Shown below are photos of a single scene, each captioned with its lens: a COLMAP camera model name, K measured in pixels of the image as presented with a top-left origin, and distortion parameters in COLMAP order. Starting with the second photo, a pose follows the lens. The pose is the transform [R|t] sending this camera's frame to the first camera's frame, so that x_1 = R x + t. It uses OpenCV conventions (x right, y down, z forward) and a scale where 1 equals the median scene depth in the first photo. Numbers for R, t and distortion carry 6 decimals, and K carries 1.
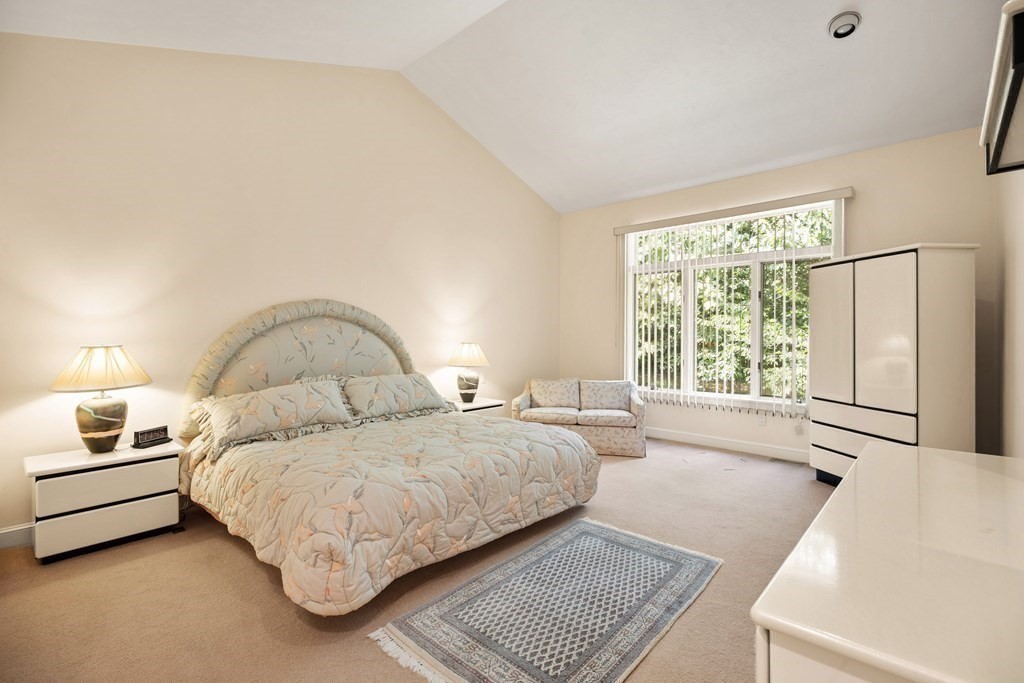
lens RADIAL K [[470.4, 0, 513.2], [0, 470.4, 338.7], [0, 0, 1]] dist [0.003696, 0.000212]
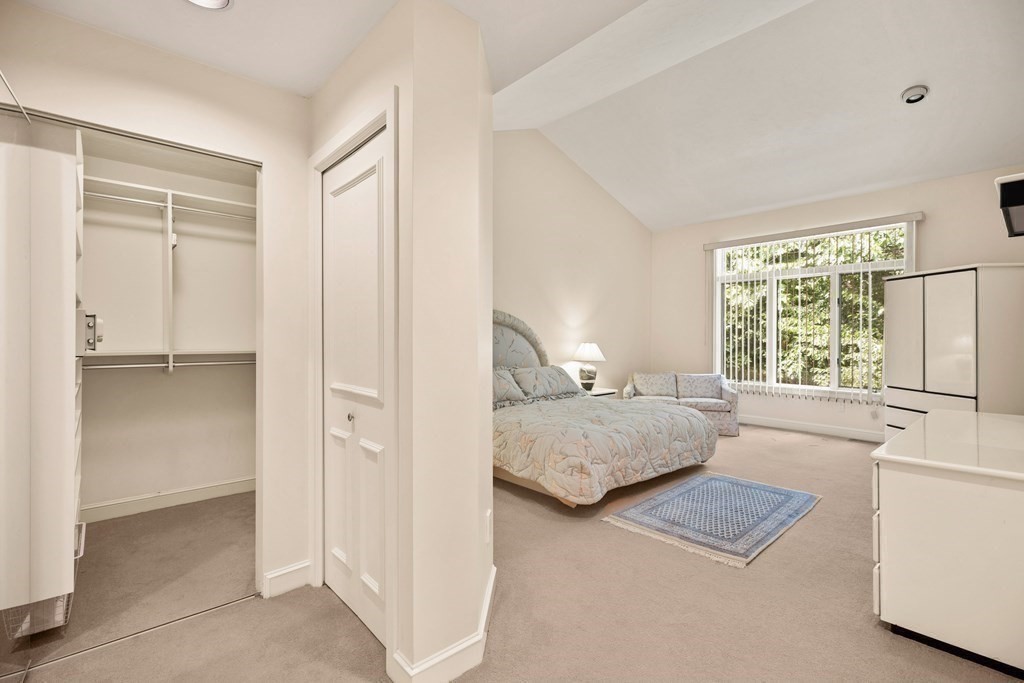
lens RADIAL K [[470.4, 0, 511.2], [0, 470.4, 341.0], [0, 0, 1]] dist [0.003696, 0.000212]
pose [[0.995244, -0.002311, -0.097382, -0.228273], [0.002619, 0.999992, 0.003038, 0.000559], [0.097374, -0.003279, 0.995242, -0.329021]]
